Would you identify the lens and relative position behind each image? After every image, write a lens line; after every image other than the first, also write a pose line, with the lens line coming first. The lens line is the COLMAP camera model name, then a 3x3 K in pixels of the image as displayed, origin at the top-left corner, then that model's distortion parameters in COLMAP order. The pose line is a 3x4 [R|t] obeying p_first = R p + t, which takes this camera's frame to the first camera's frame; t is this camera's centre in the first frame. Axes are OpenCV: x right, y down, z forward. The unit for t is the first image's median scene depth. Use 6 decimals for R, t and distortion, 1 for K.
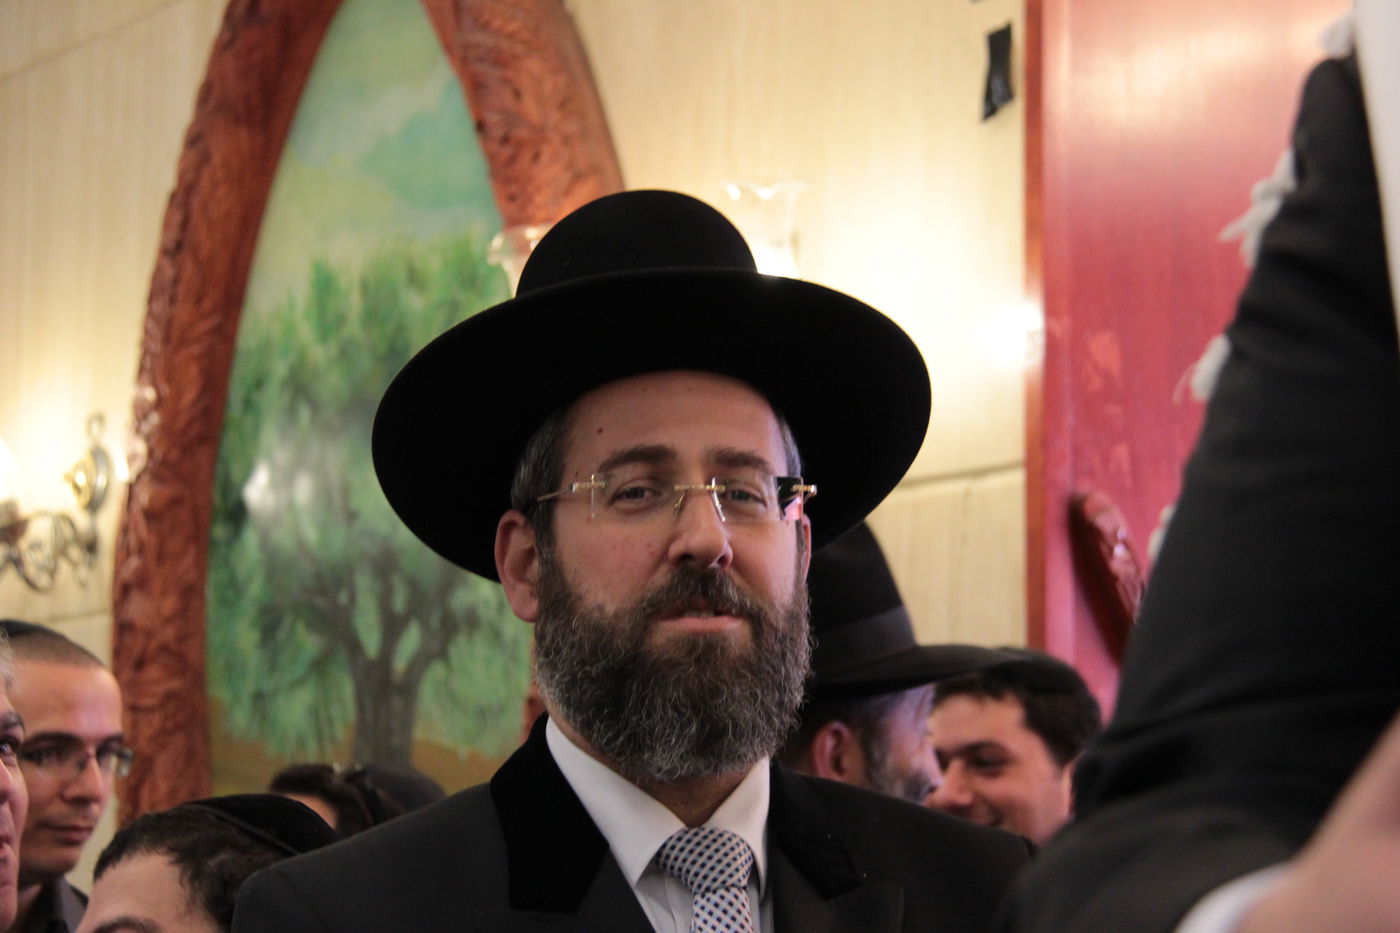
lens RADIAL K [[3383.4, 0, 707.6], [0, 3383.4, 466.5], [0, 0, 1]] dist [0.582423, 0.000000]
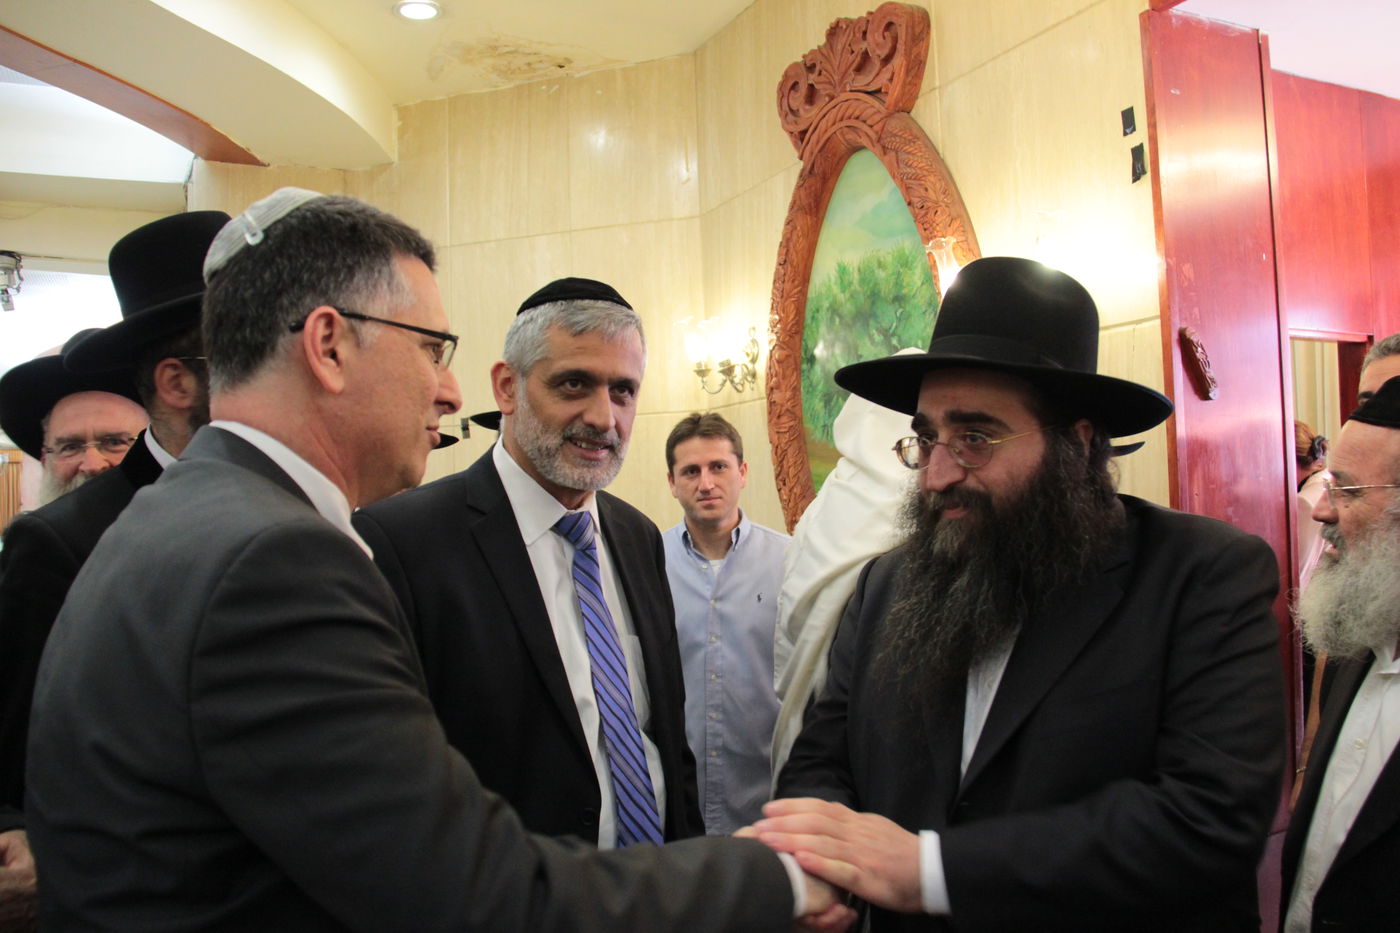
lens RADIAL K [[1156.0, 0, 732.7], [0, 1156.0, 467.5], [0, 0, 1]] dist [-0.185017, 0.135009]
pose [[0.989721, -0.043261, -0.136311, -0.081271], [0.056182, 0.994134, 0.092420, 0.011300], [0.131514, -0.099128, 0.986346, 0.091999]]
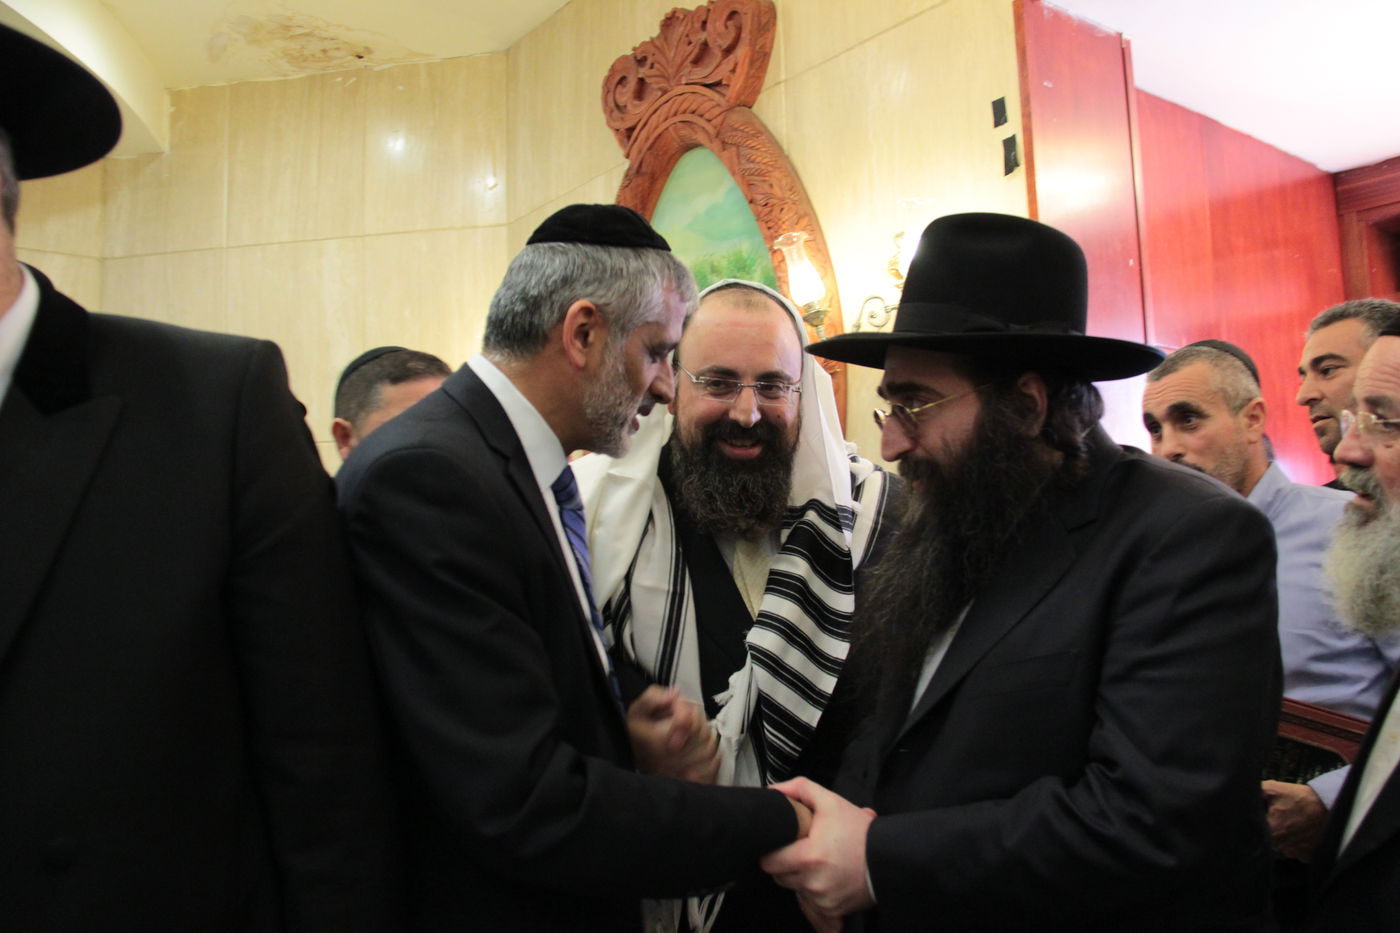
lens RADIAL K [[1156.0, 0, 731.3], [0, 1156.0, 483.6], [0, 0, 1]] dist [-0.185017, 0.135009]
pose [[0.997512, -0.031862, 0.062889, -0.124370], [0.027854, 0.997586, 0.063608, 0.043503], [-0.064764, -0.061698, 0.995991, 0.159574]]
